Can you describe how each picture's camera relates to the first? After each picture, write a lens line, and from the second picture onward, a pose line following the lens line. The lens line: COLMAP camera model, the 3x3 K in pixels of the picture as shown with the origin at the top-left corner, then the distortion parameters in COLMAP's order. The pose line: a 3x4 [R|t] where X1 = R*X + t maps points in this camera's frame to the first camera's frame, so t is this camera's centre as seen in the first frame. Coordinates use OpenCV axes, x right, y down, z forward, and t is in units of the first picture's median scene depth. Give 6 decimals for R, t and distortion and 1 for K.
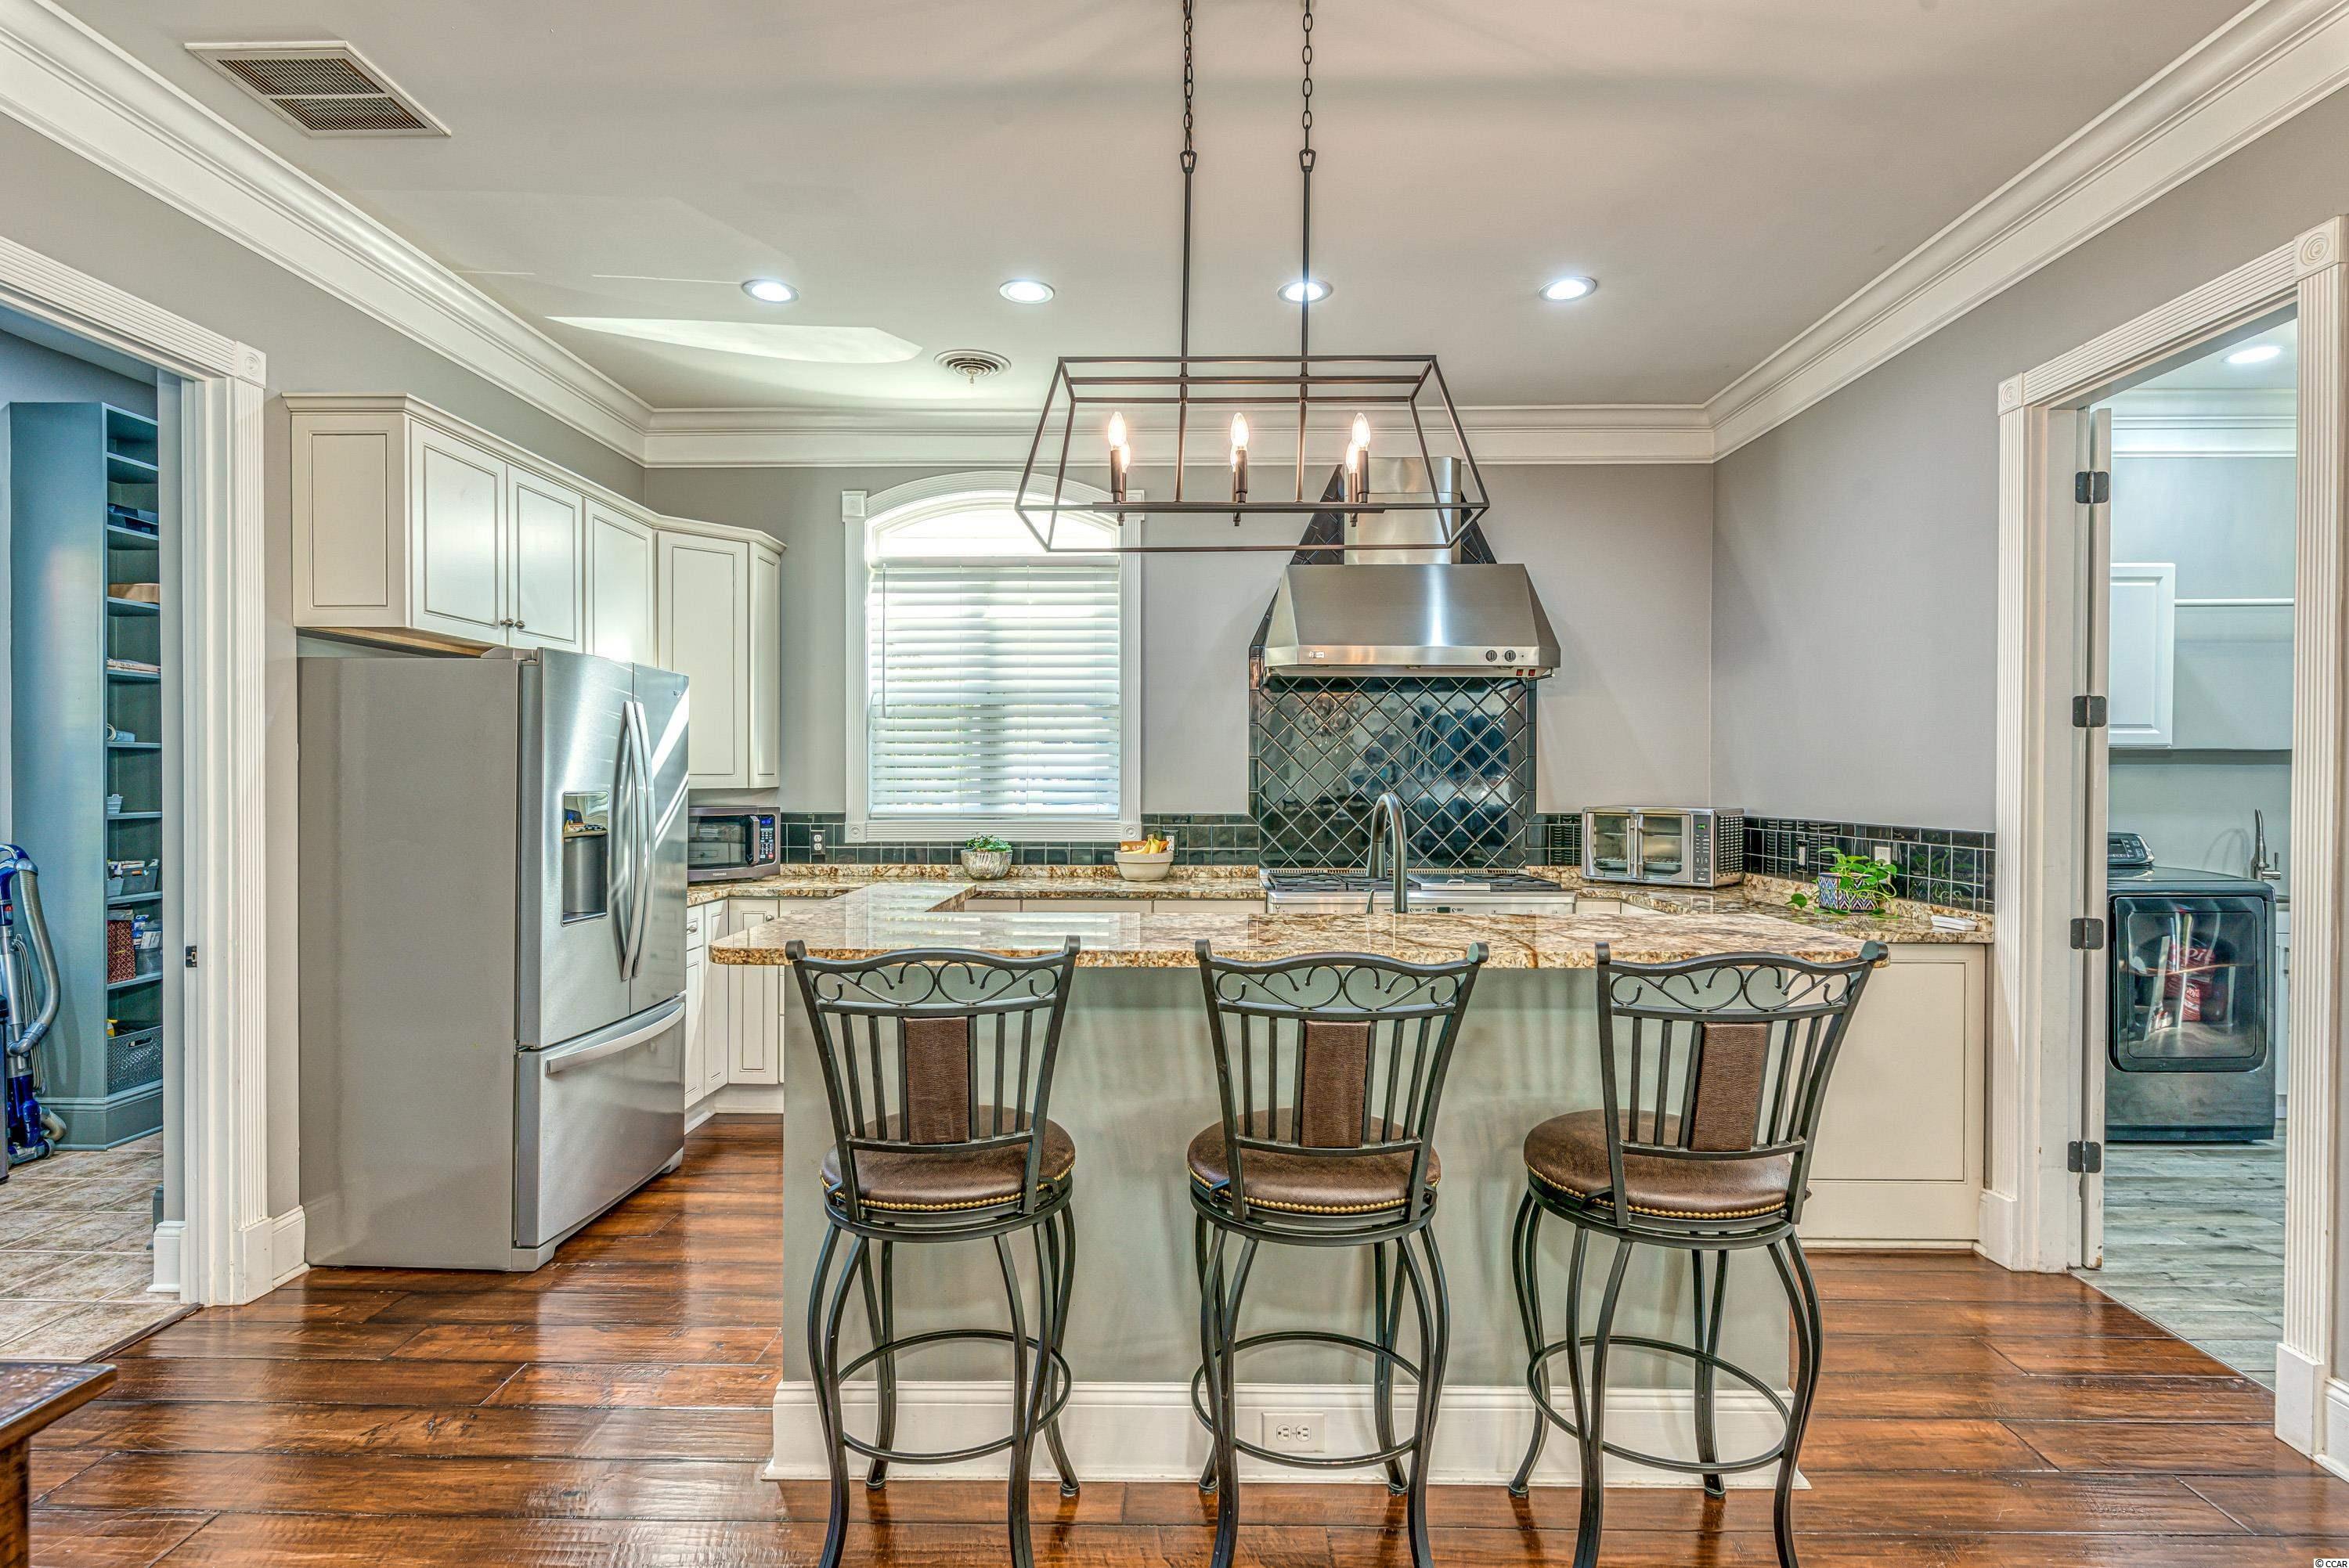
lens RADIAL K [[1179.9, 0, 1164.9], [0, 1179.9, 787.8], [0, 0, 1]] dist [-0.001857, 0.000805]
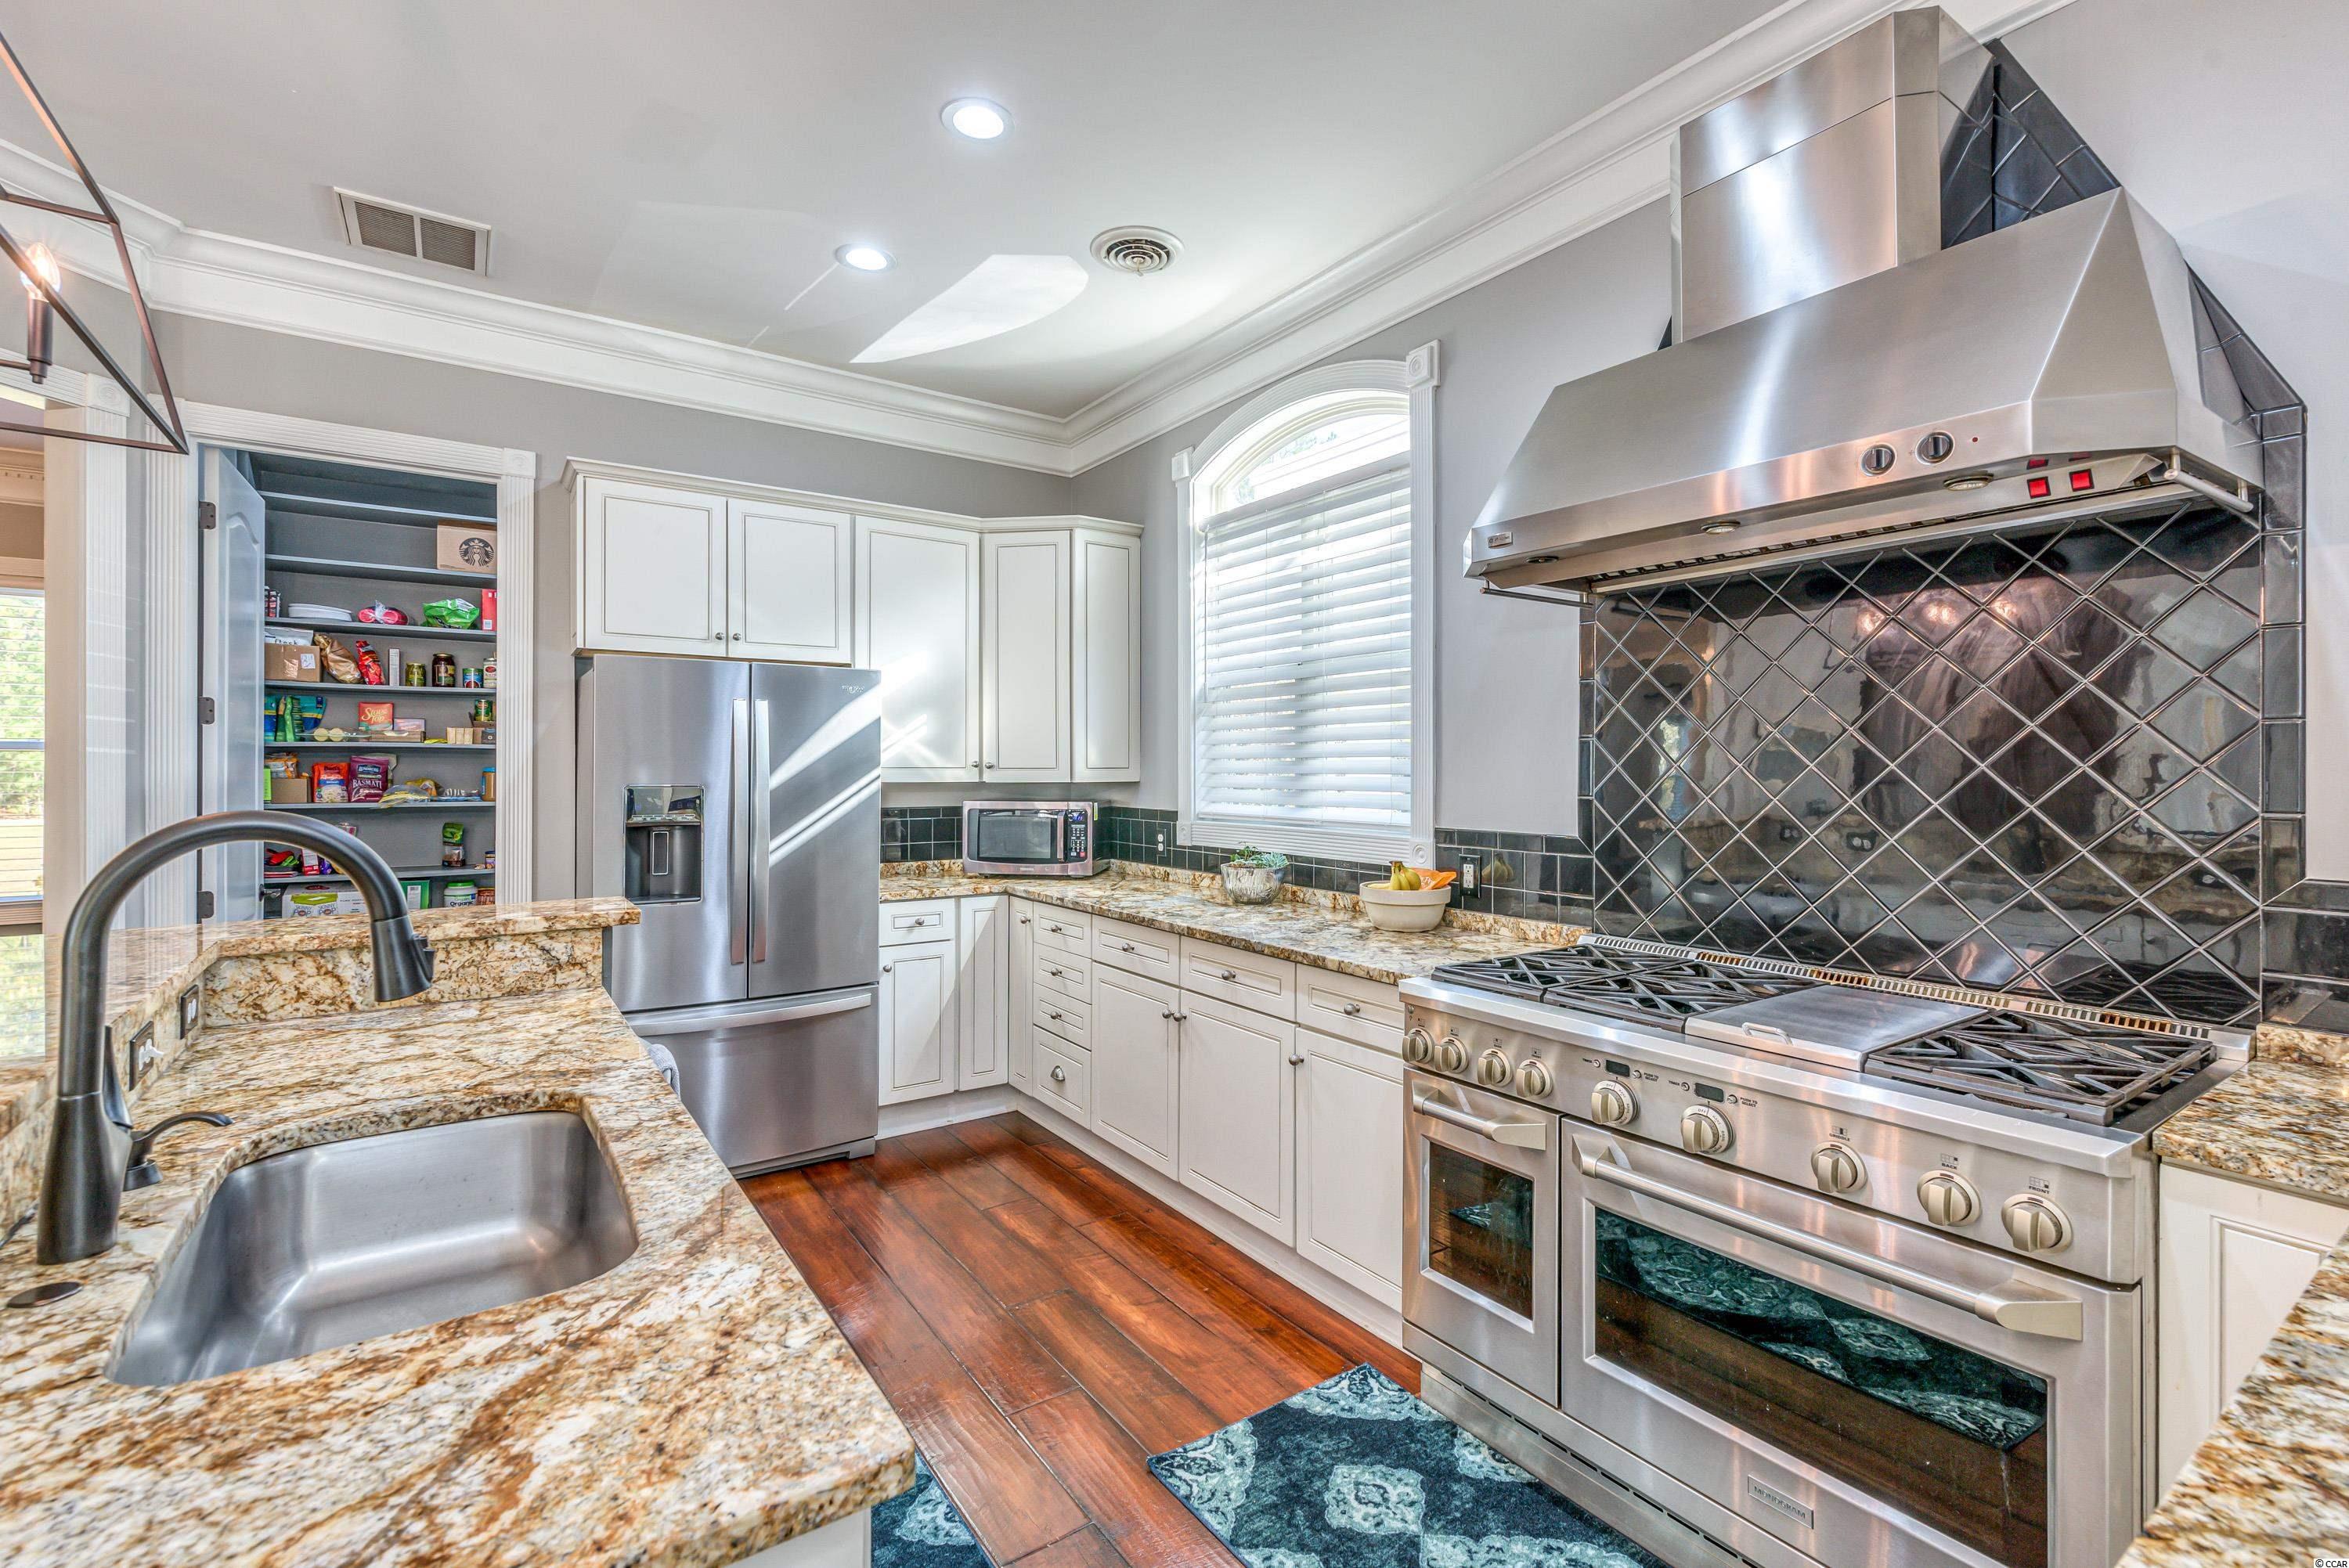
lens RADIAL K [[1010.9, 0, 1169.2], [0, 1010.9, 767.4], [0, 0, 1]] dist [0.000505, 0.001033]
pose [[0.584635, -0.002470, -0.811293, 0.399297], [-0.010924, 0.999881, -0.010917, -0.004245], [0.811223, 0.015245, 0.584538, 0.624080]]
